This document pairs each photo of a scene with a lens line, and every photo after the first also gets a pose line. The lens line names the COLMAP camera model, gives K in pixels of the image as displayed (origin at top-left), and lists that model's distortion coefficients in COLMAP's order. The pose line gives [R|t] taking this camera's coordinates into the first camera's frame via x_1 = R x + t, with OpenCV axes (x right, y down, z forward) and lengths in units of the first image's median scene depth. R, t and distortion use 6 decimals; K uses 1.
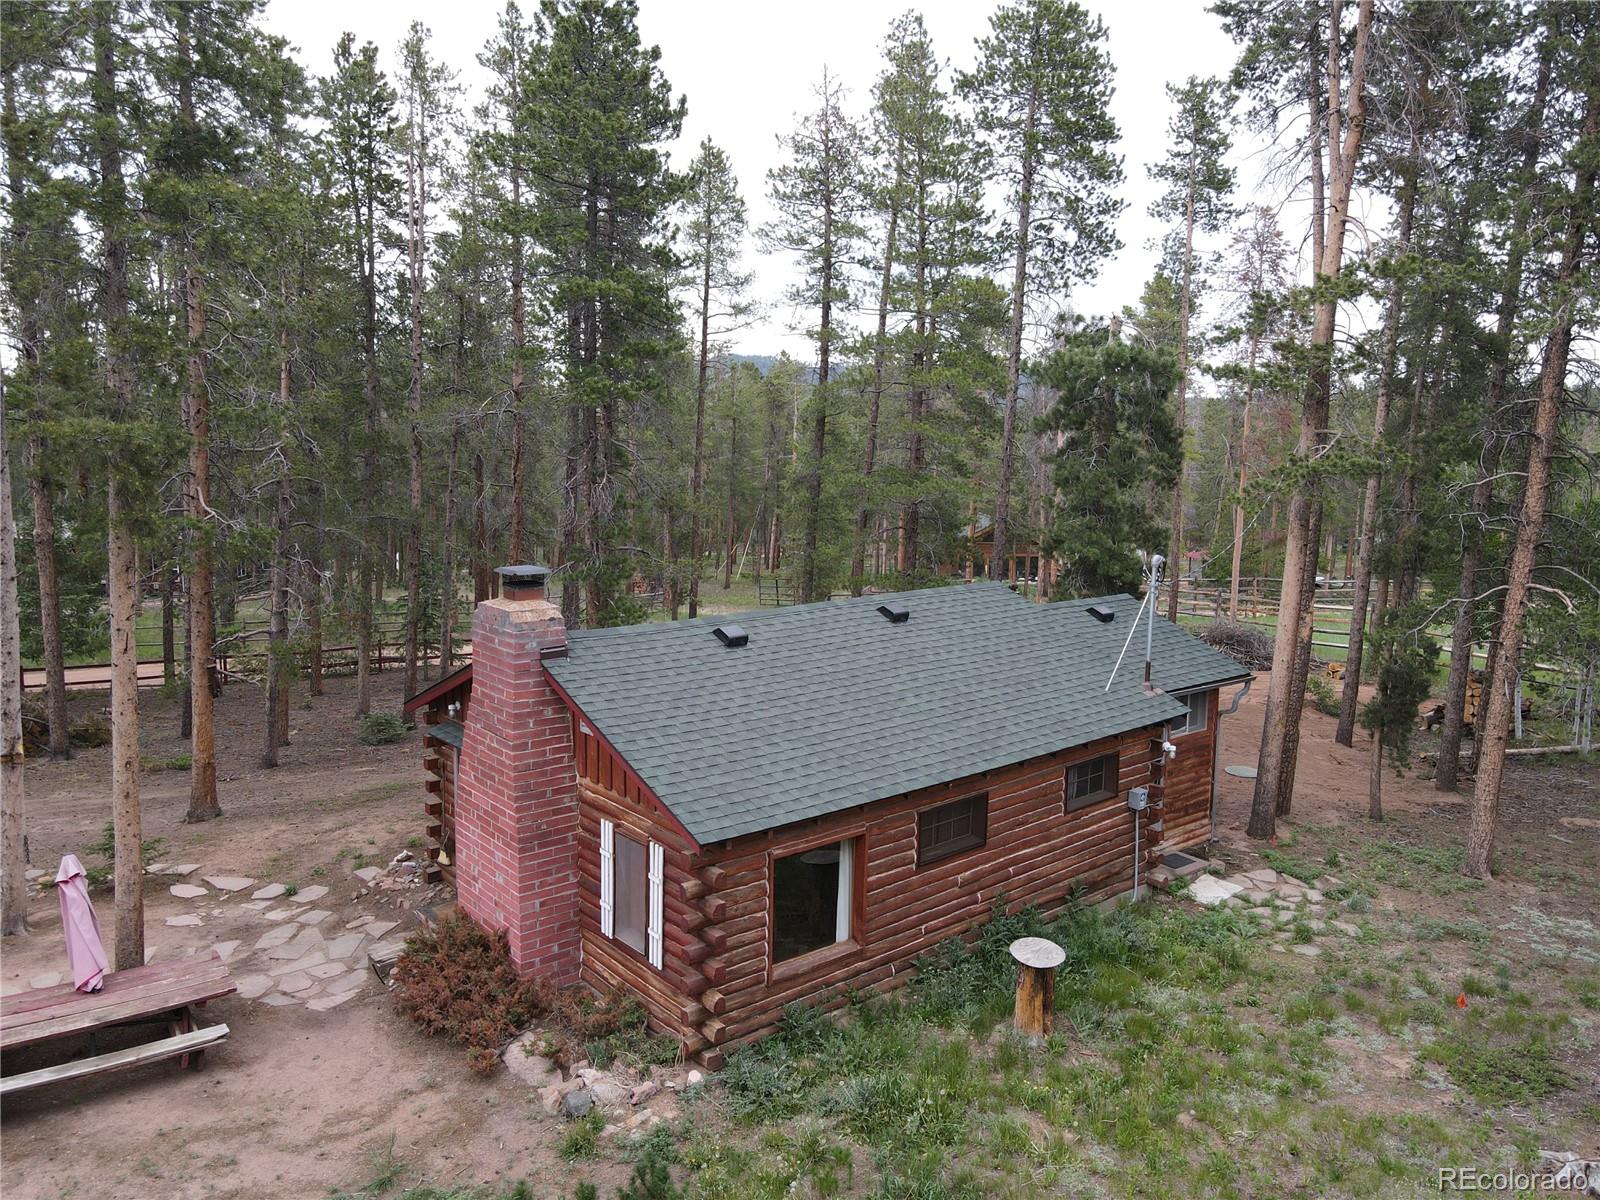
lens RADIAL K [[1140.9, 0, 795.8], [0, 1140.9, 600.5], [0, 0, 1]] dist [0.008824, 0.001387]
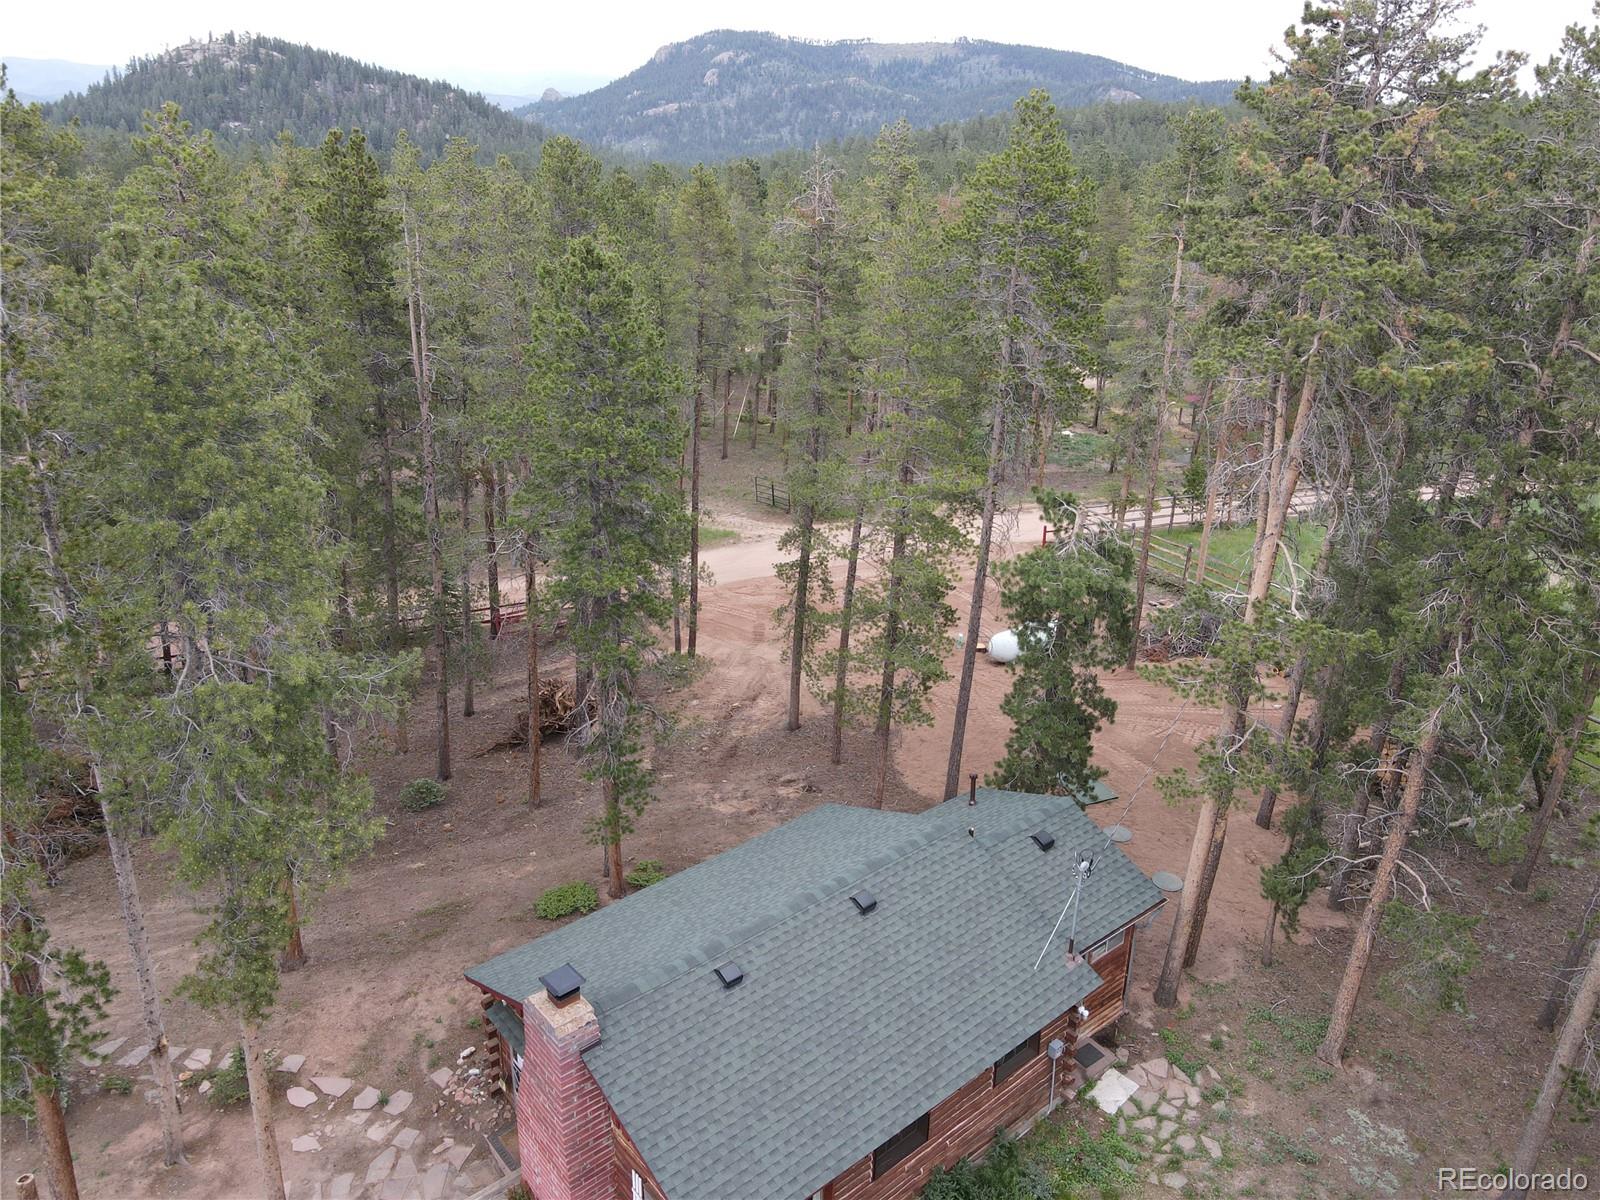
lens RADIAL K [[1140.9, 0, 802.7], [0, 1140.9, 594.3], [0, 0, 1]] dist [0.008824, 0.001387]
pose [[0.999985, 0.002939, 0.004727, 0.014108], [-0.003984, 0.970984, 0.239113, -0.598598], [-0.003887, -0.239128, 0.970980, -0.096155]]
